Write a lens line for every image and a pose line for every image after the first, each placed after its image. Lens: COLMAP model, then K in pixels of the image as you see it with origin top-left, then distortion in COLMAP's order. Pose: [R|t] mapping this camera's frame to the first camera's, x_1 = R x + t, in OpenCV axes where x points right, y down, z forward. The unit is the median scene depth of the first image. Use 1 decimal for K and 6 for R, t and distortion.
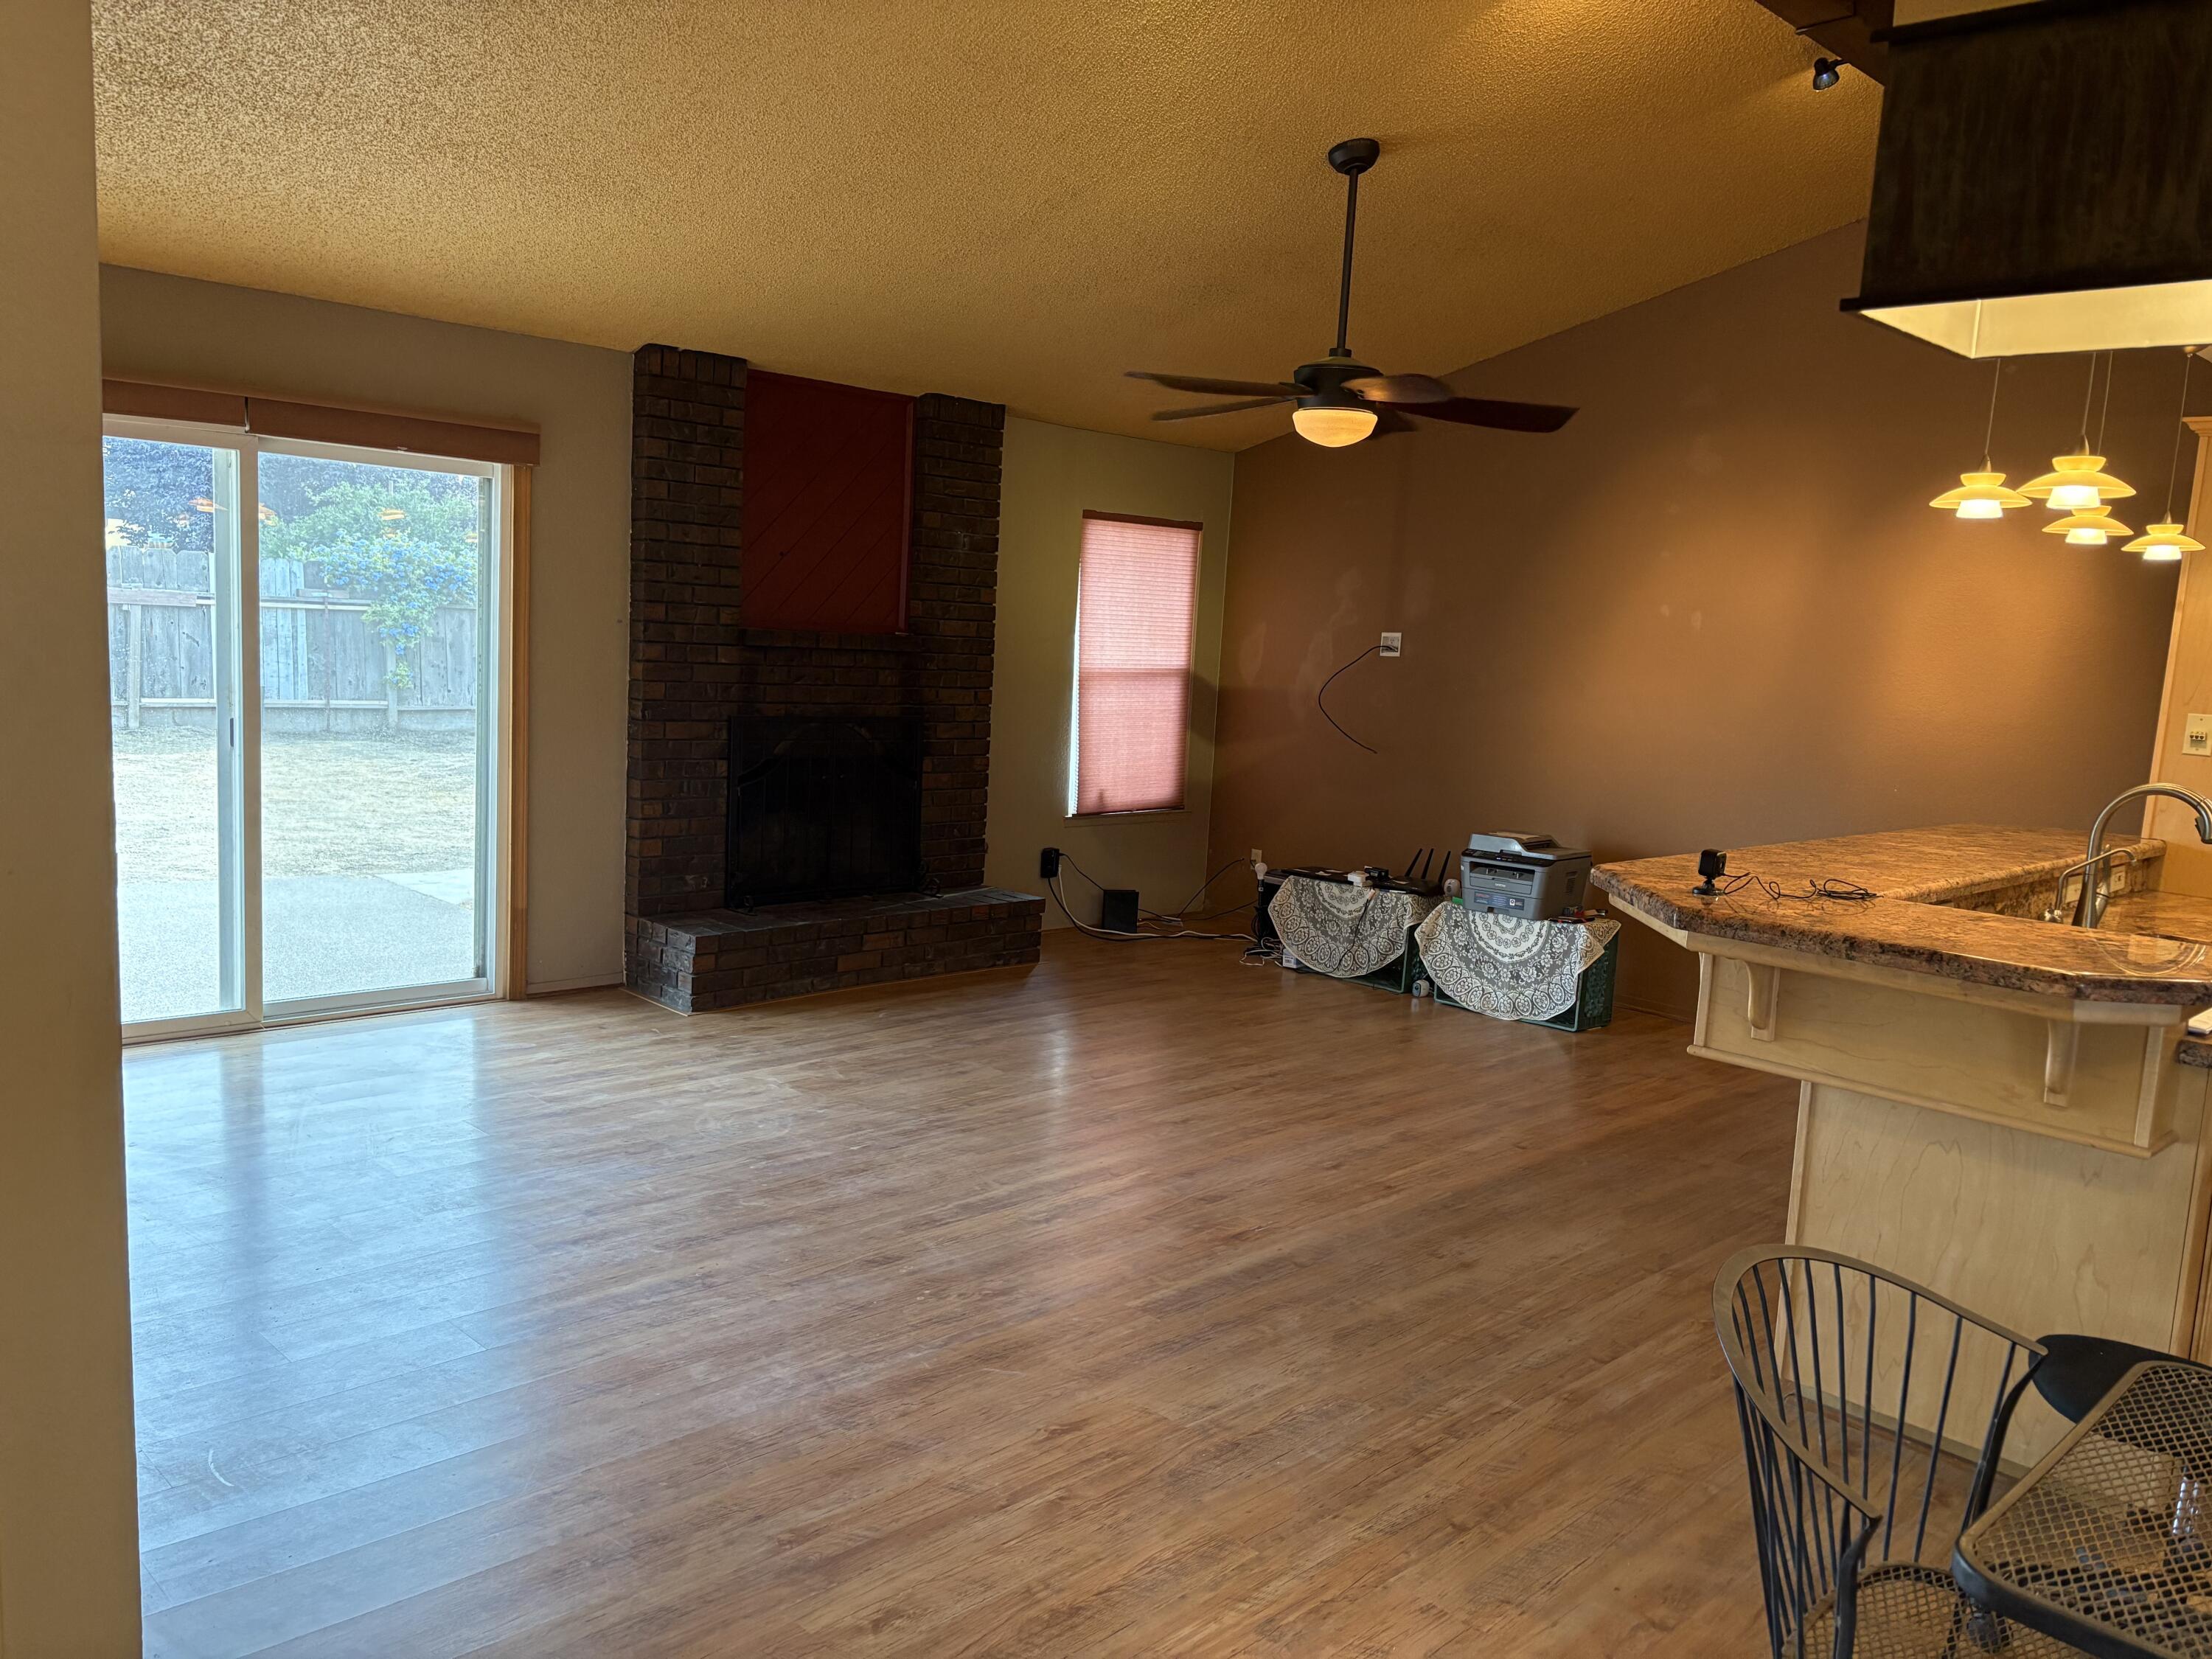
lens RADIAL K [[1677.7, 0, 1106.9], [0, 1677.7, 841.1], [0, 0, 1]] dist [0.071864, -0.091146]
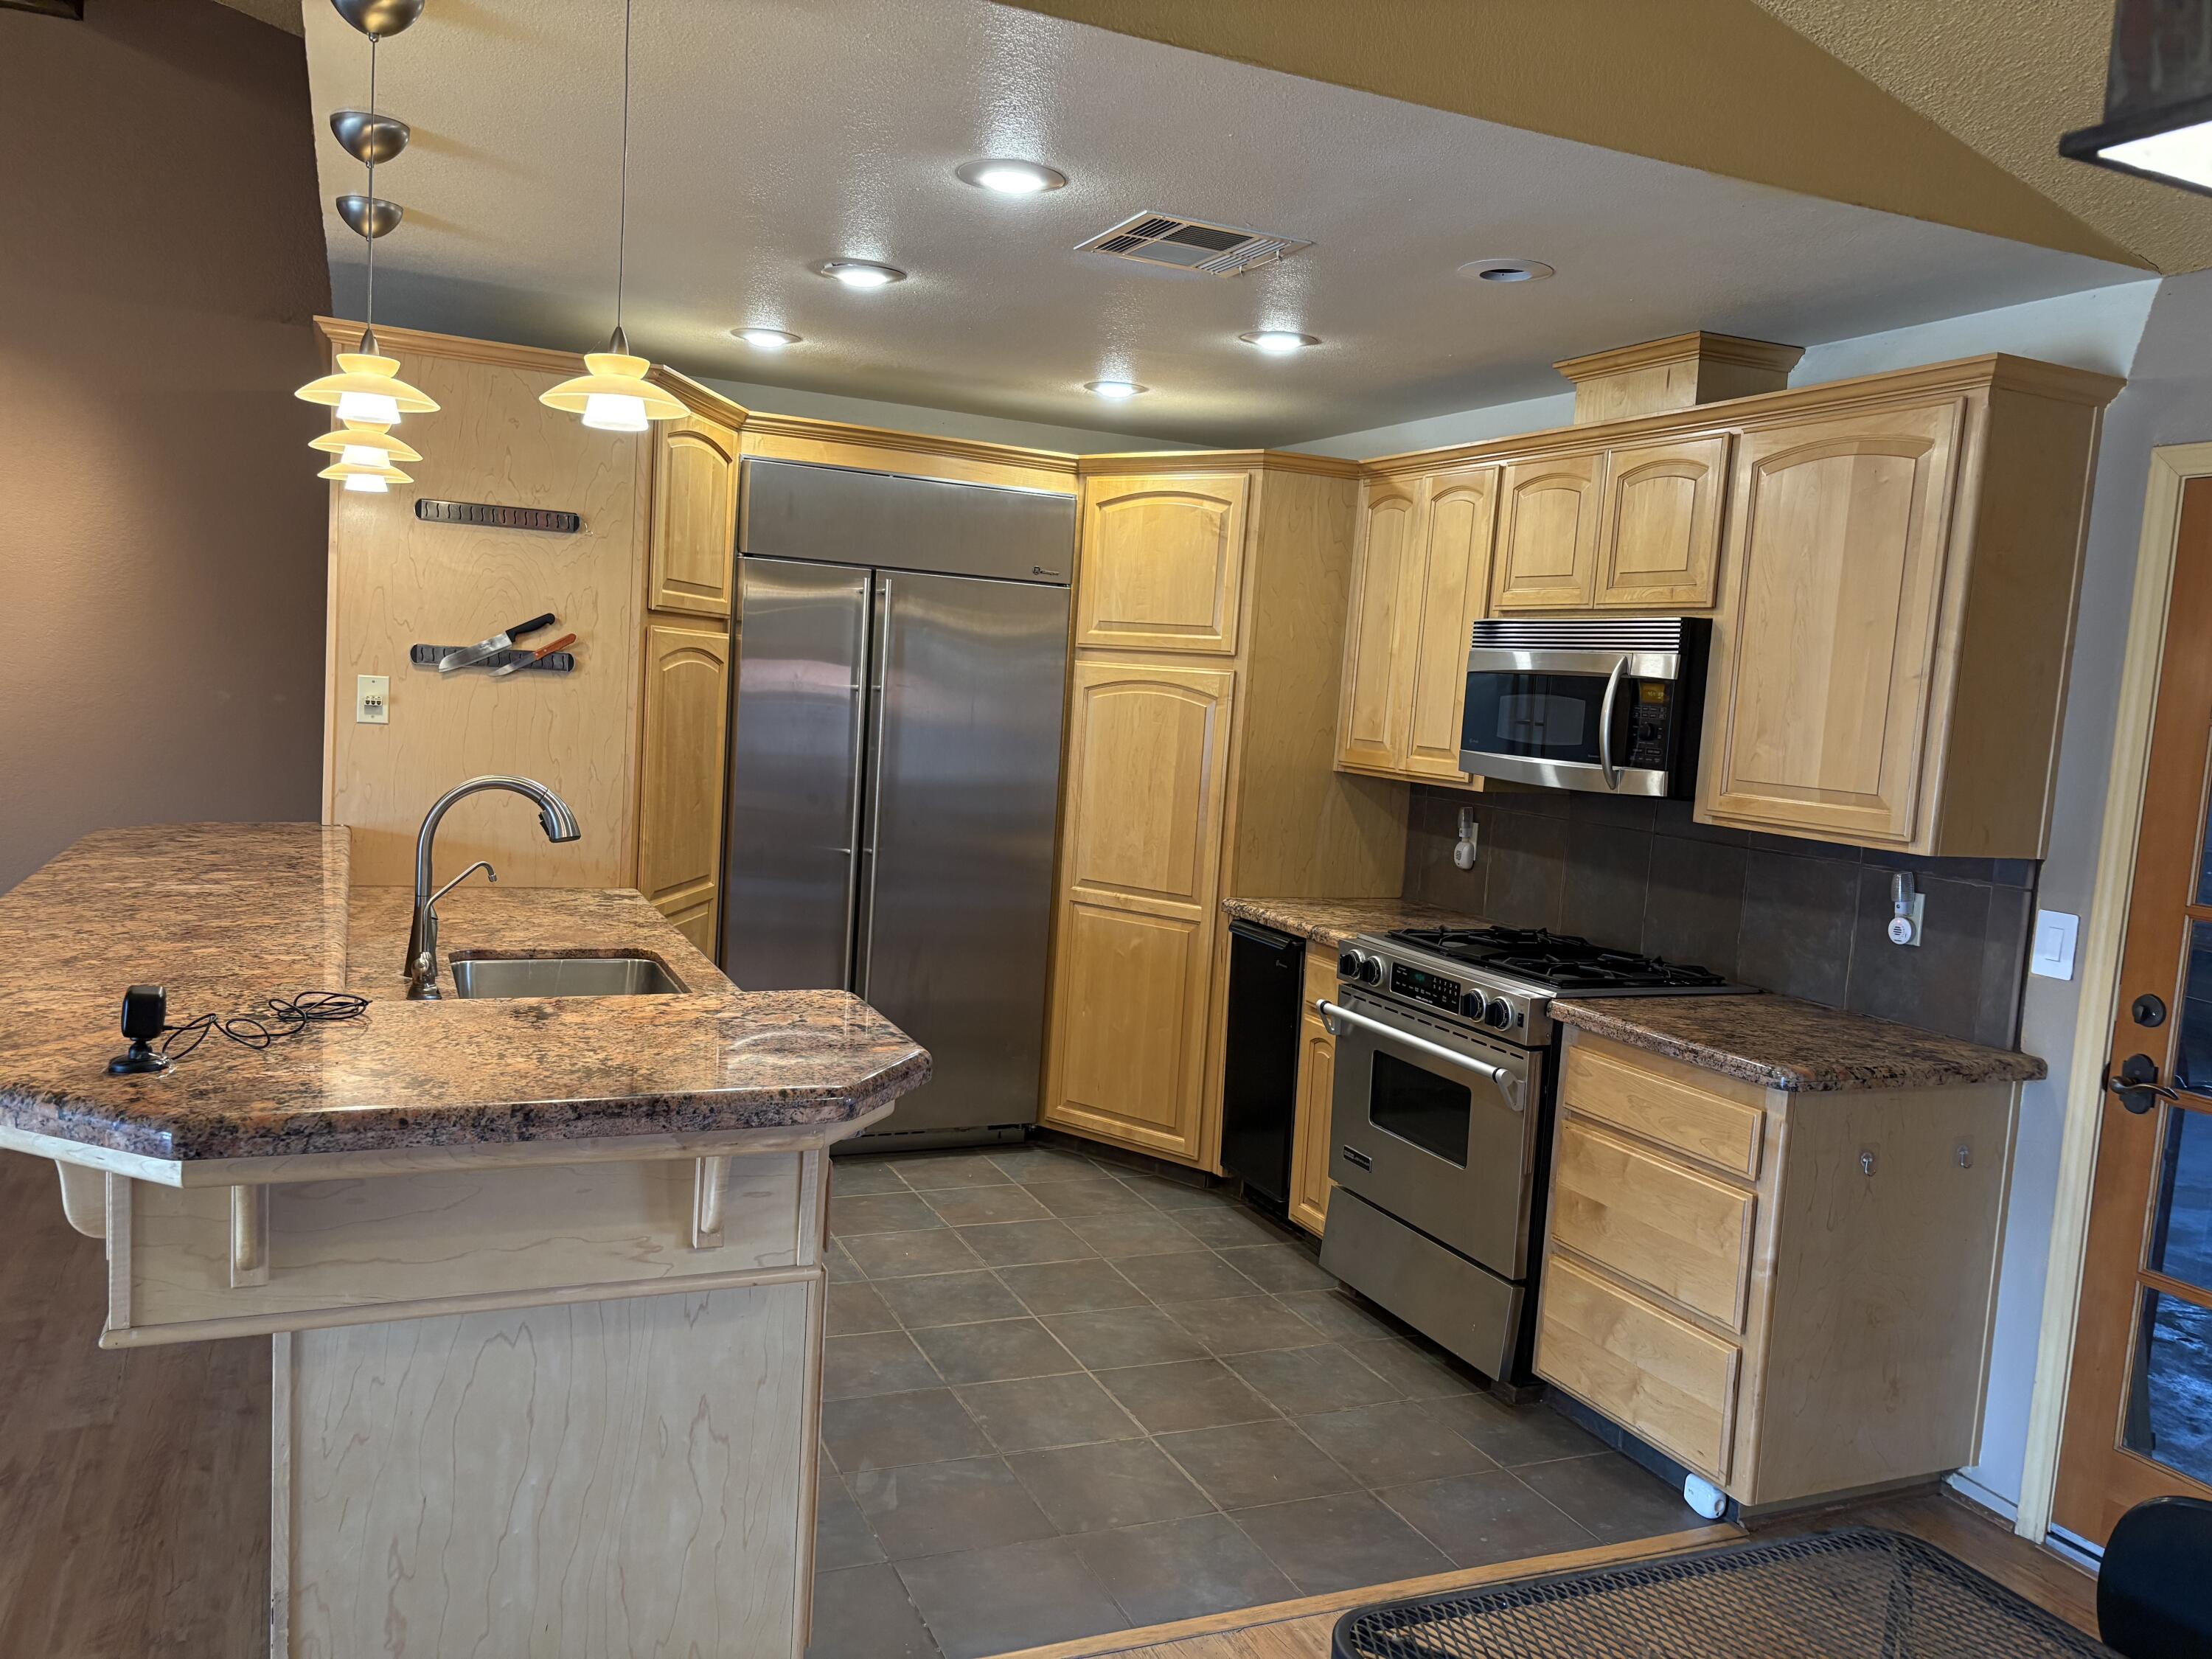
lens RADIAL K [[1677.7, 0, 1106.9], [0, 1677.7, 841.1], [0, 0, 1]] dist [0.071864, -0.091146]
pose [[0.356547, -0.127381, 0.925553, -0.022733], [0.079987, 0.991186, 0.105601, -0.046559], [-0.930847, 0.036381, 0.363594, 0.310238]]
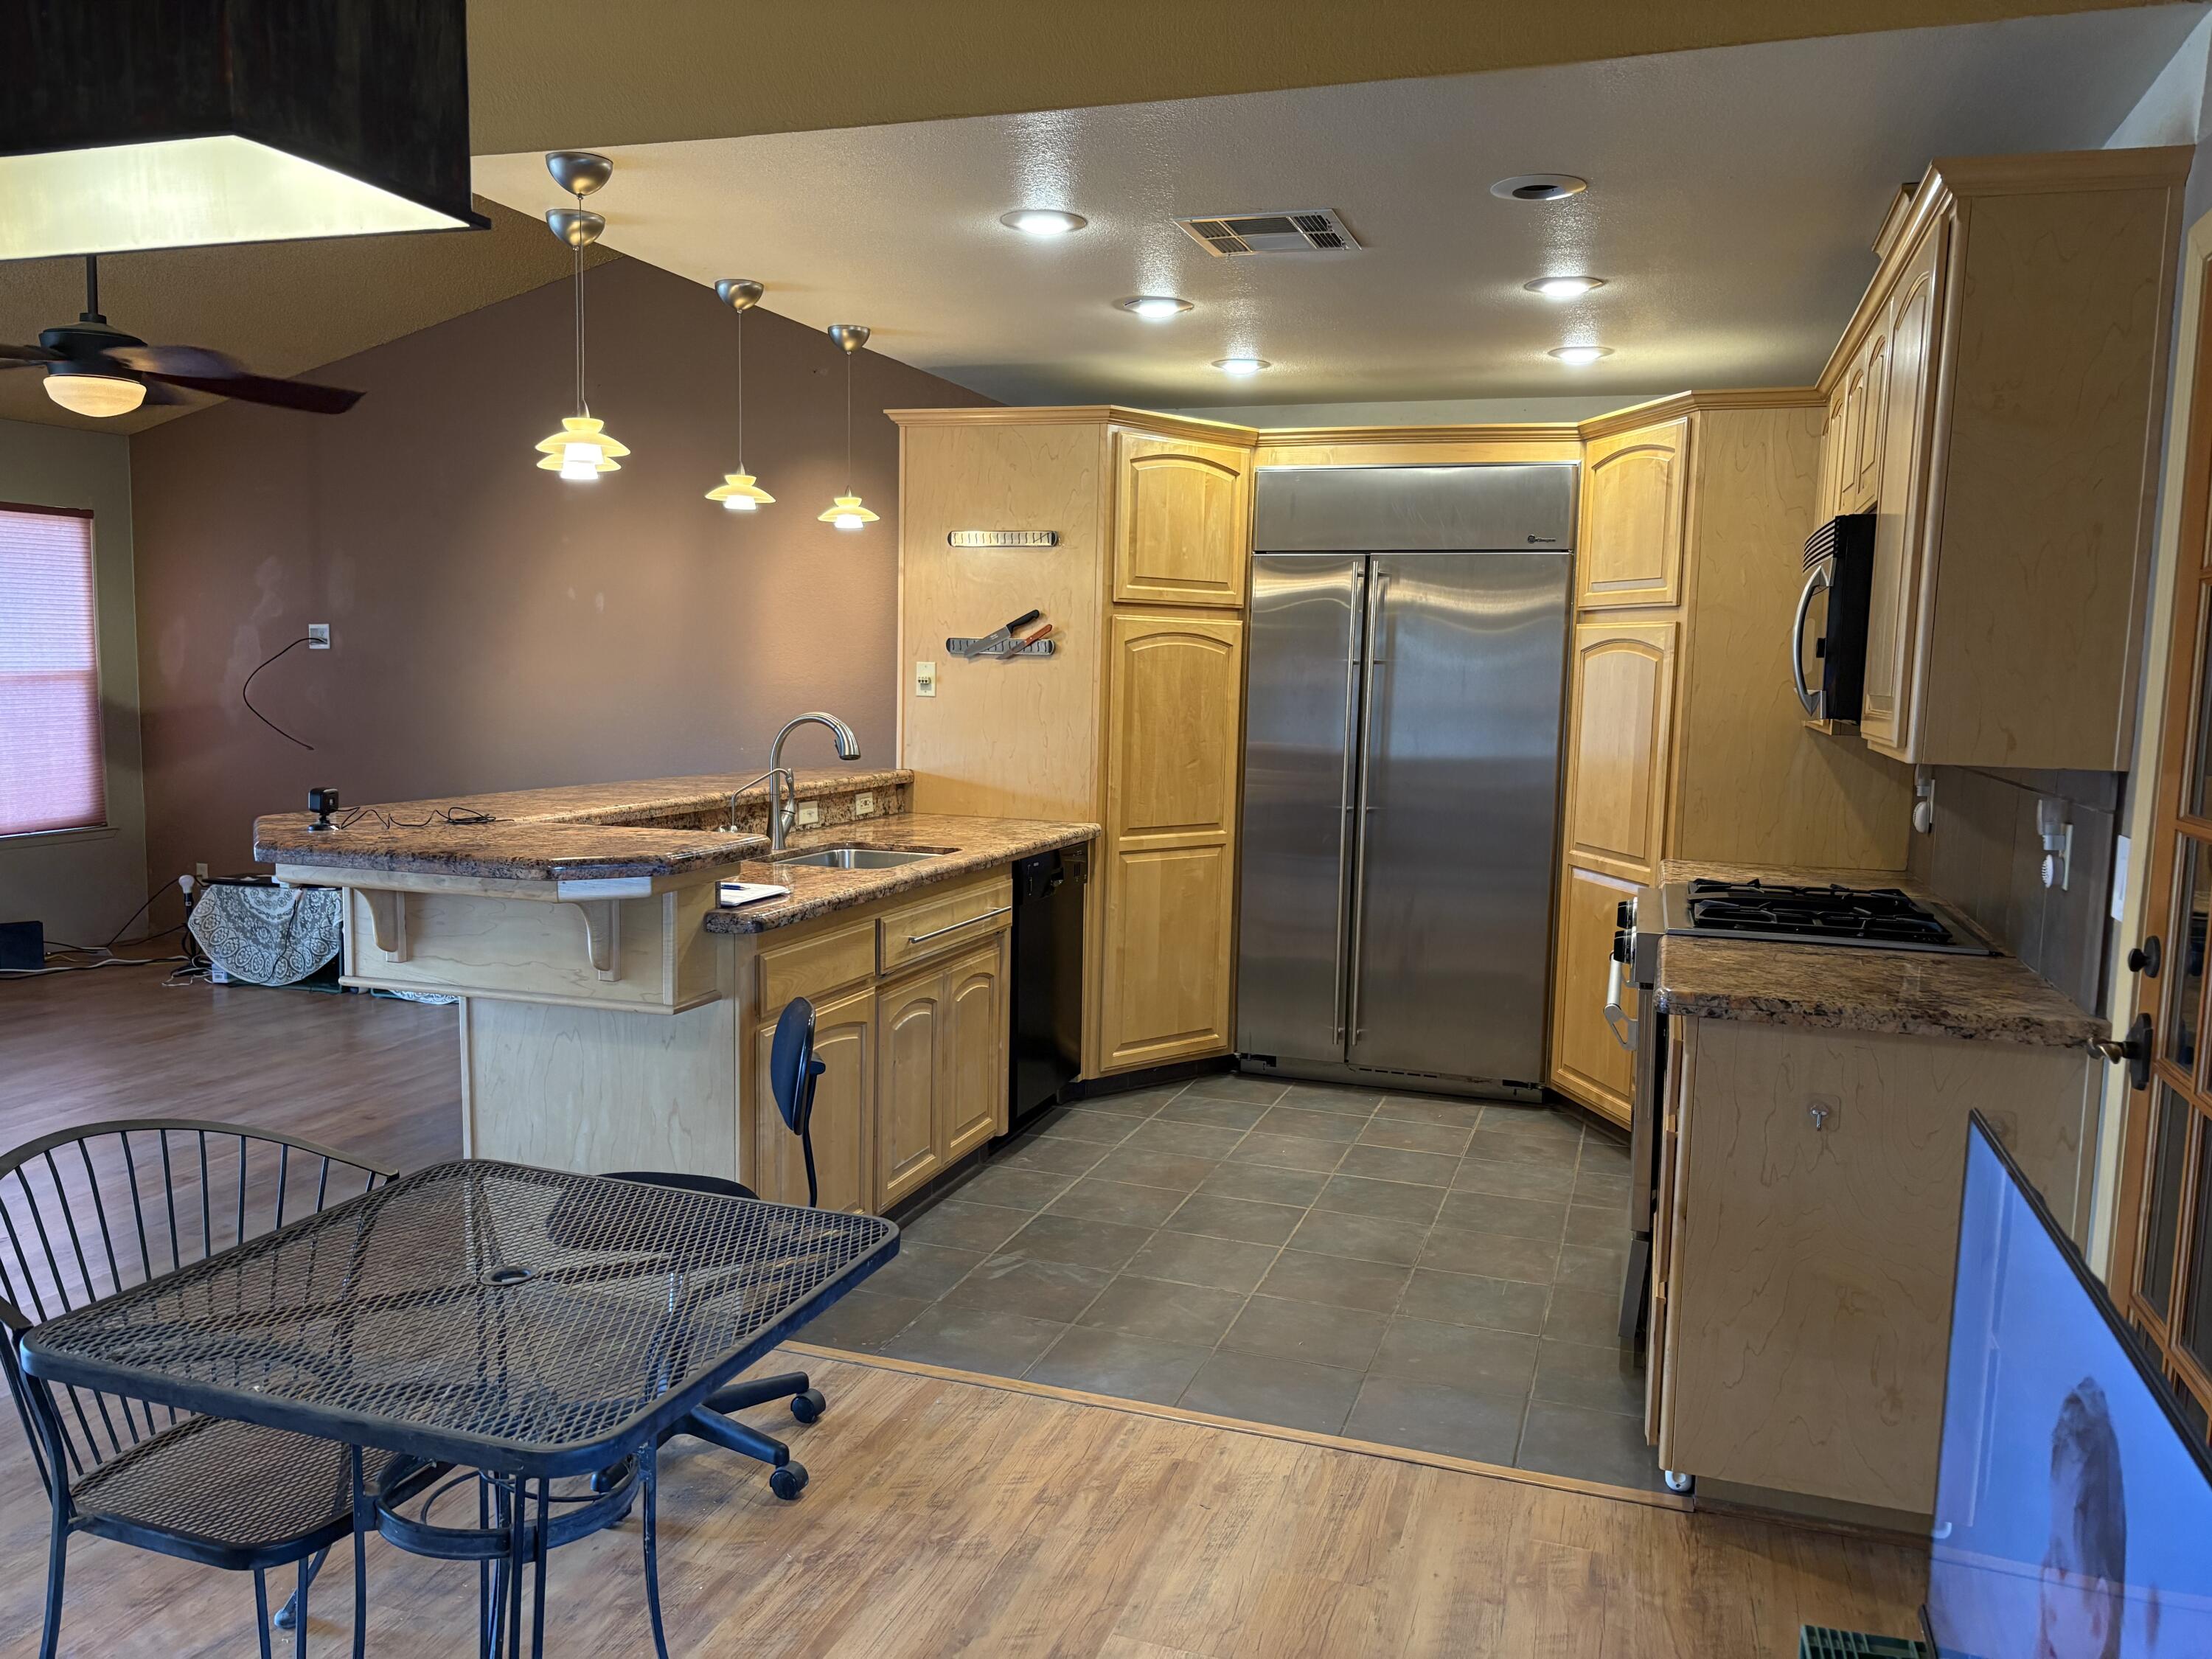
lens RADIAL K [[1677.7, 0, 1106.9], [0, 1677.7, 841.1], [0, 0, 1]] dist [0.071864, -0.091146]
pose [[0.893450, -0.086017, 0.440849, 0.200824], [0.089942, 0.995874, 0.012028, 0.042874], [-0.440065, 0.028904, 0.897501, -0.099698]]
